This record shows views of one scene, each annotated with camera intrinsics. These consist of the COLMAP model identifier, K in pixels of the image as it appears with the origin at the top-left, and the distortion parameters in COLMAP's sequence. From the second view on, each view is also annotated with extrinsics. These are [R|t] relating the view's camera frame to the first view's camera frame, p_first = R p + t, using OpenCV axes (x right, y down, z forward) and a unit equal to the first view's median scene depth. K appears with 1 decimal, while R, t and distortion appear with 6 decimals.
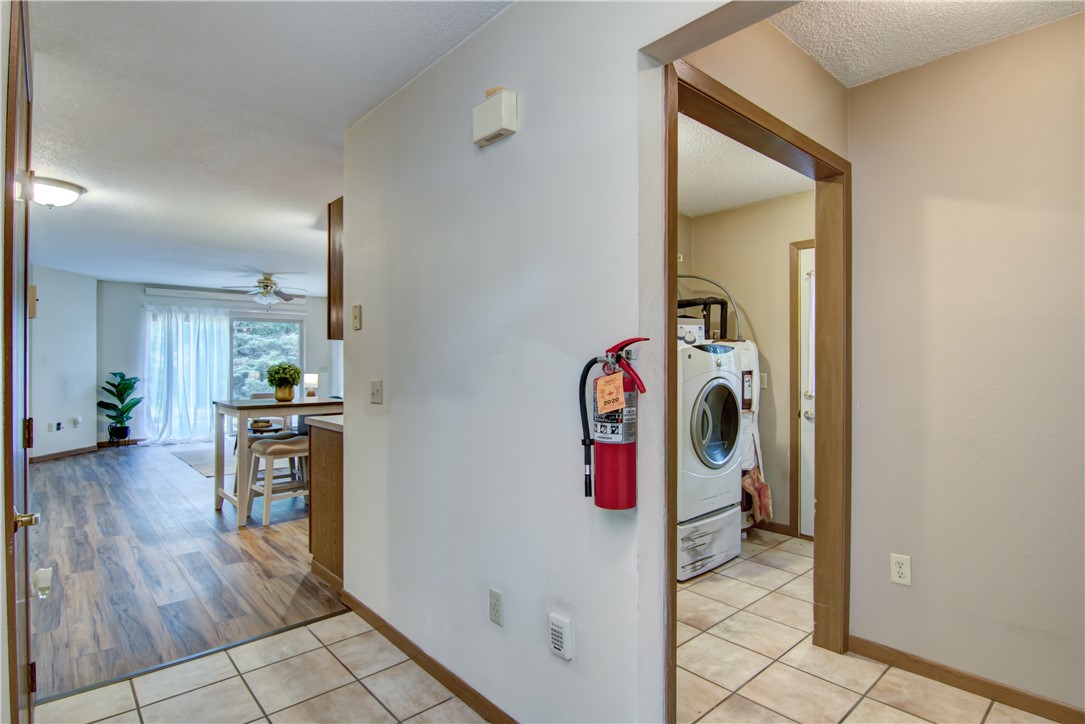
lens RADIAL K [[551.3, 0, 525.2], [0, 551.3, 365.1], [0, 0, 1]] dist [-0.002683, -0.010051]
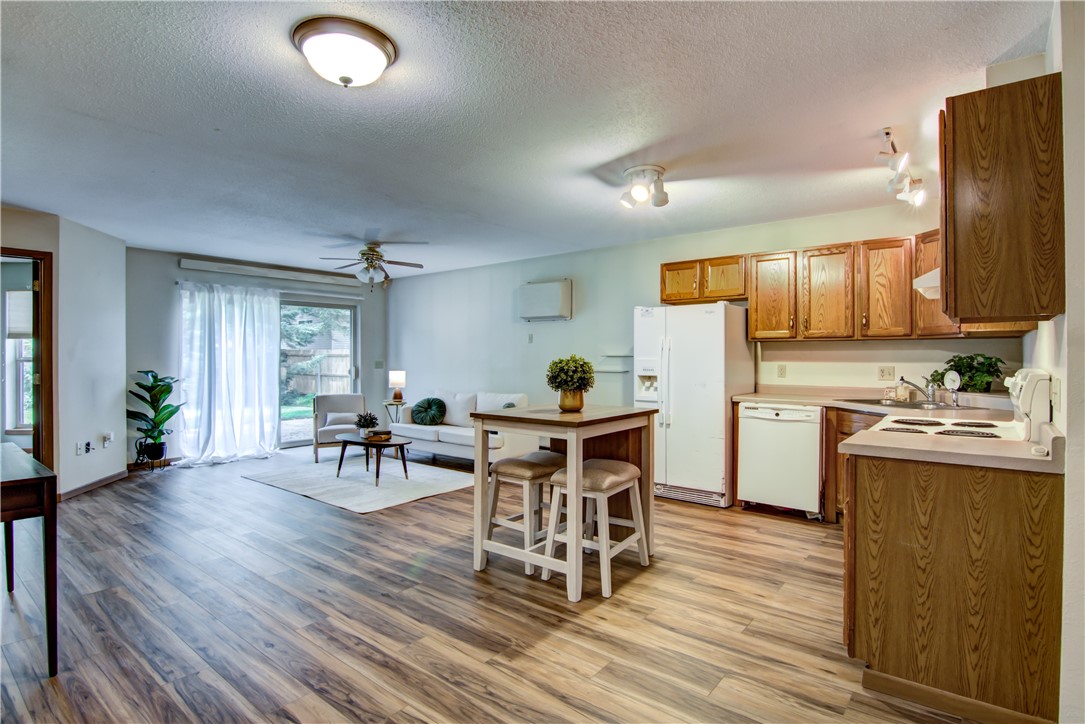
lens RADIAL K [[551.3, 0, 532.5], [0, 551.3, 361.0], [0, 0, 1]] dist [-0.002683, -0.010051]
pose [[0.987425, -0.003817, 0.158042, -0.343637], [0.003110, 0.999984, 0.004719, -0.001432], [-0.158058, -0.004169, 0.987421, 0.178272]]
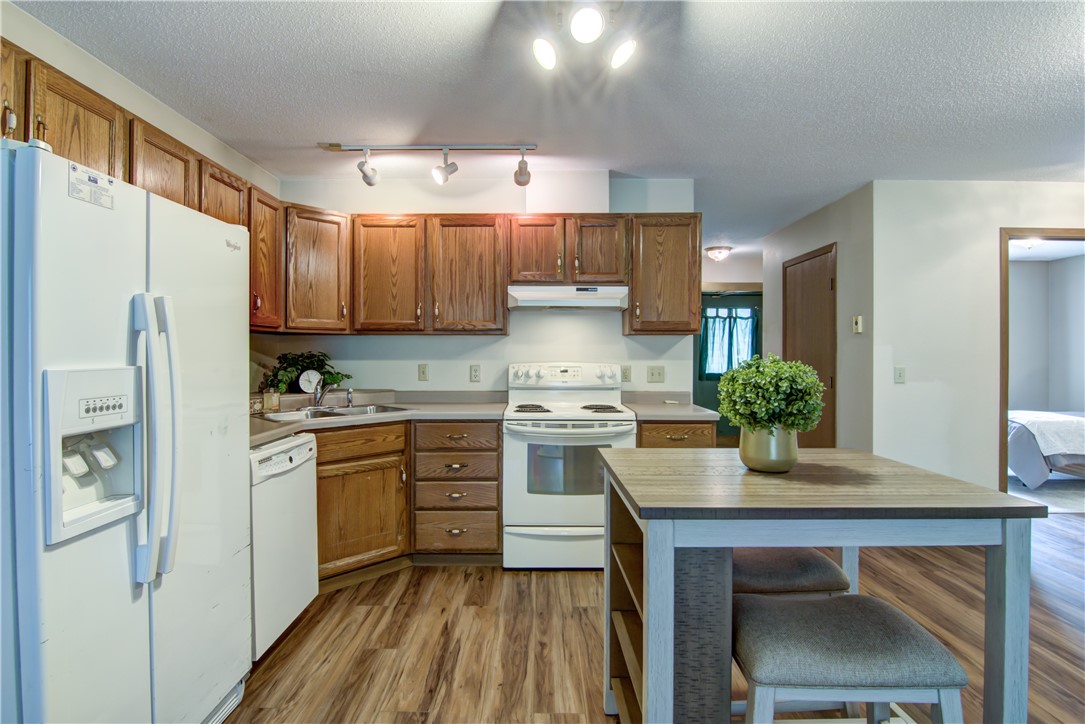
lens RADIAL K [[551.3, 0, 522.7], [0, 551.3, 354.0], [0, 0, 1]] dist [-0.002683, -0.010051]
pose [[-0.738663, -0.005281, 0.674054, -0.318541], [-0.000156, 0.999971, 0.007664, -0.005052], [-0.674075, 0.005556, -0.738642, 0.774033]]
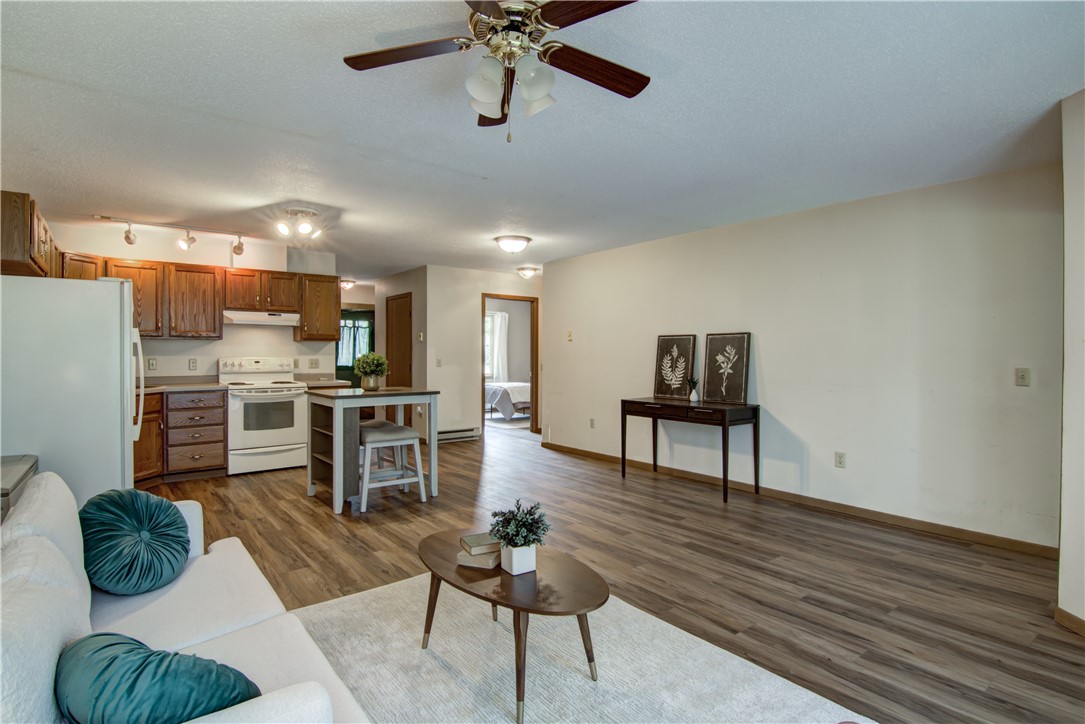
lens RADIAL K [[551.3, 0, 546.6], [0, 551.3, 357.6], [0, 0, 1]] dist [-0.002683, -0.010051]
pose [[-0.999248, -0.006632, 0.038203, -0.460312], [-0.006040, 0.999860, 0.015590, -0.007742], [-0.038301, 0.015348, -0.999148, 1.148677]]
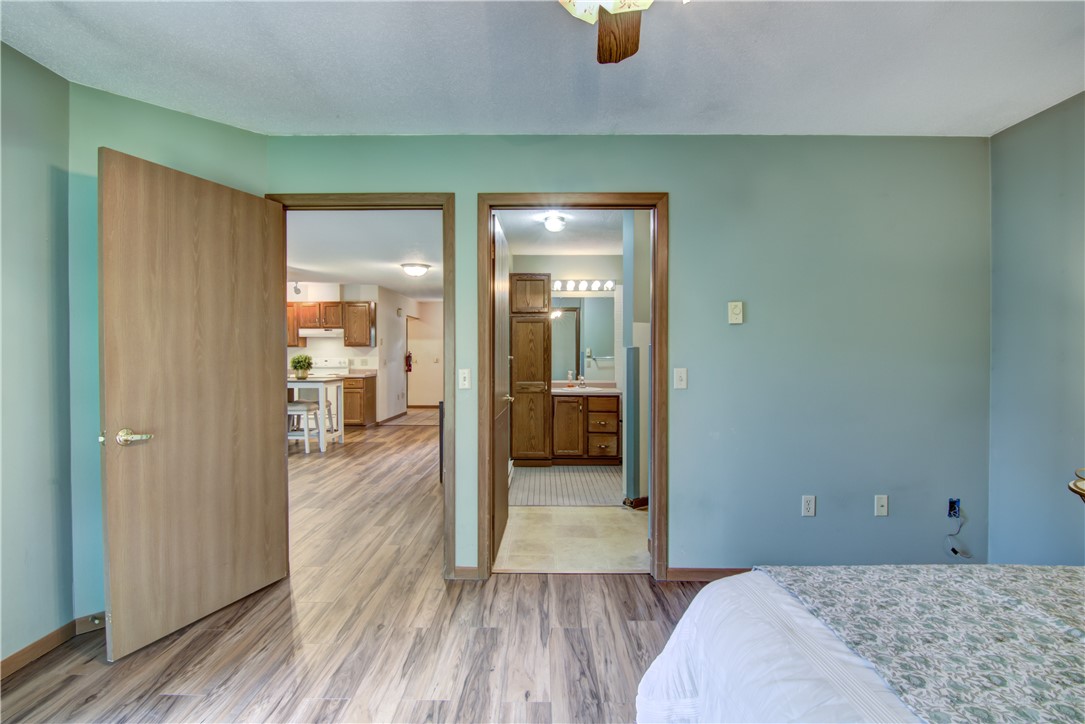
lens RADIAL K [[551.3, 0, 545.2], [0, 551.3, 355.9], [0, 0, 1]] dist [-0.002683, -0.010051]
pose [[-0.751188, -0.005519, 0.660065, -1.160204], [0.000204, 0.999963, 0.008593, -0.008131], [-0.660088, 0.006590, -0.751159, 0.989580]]
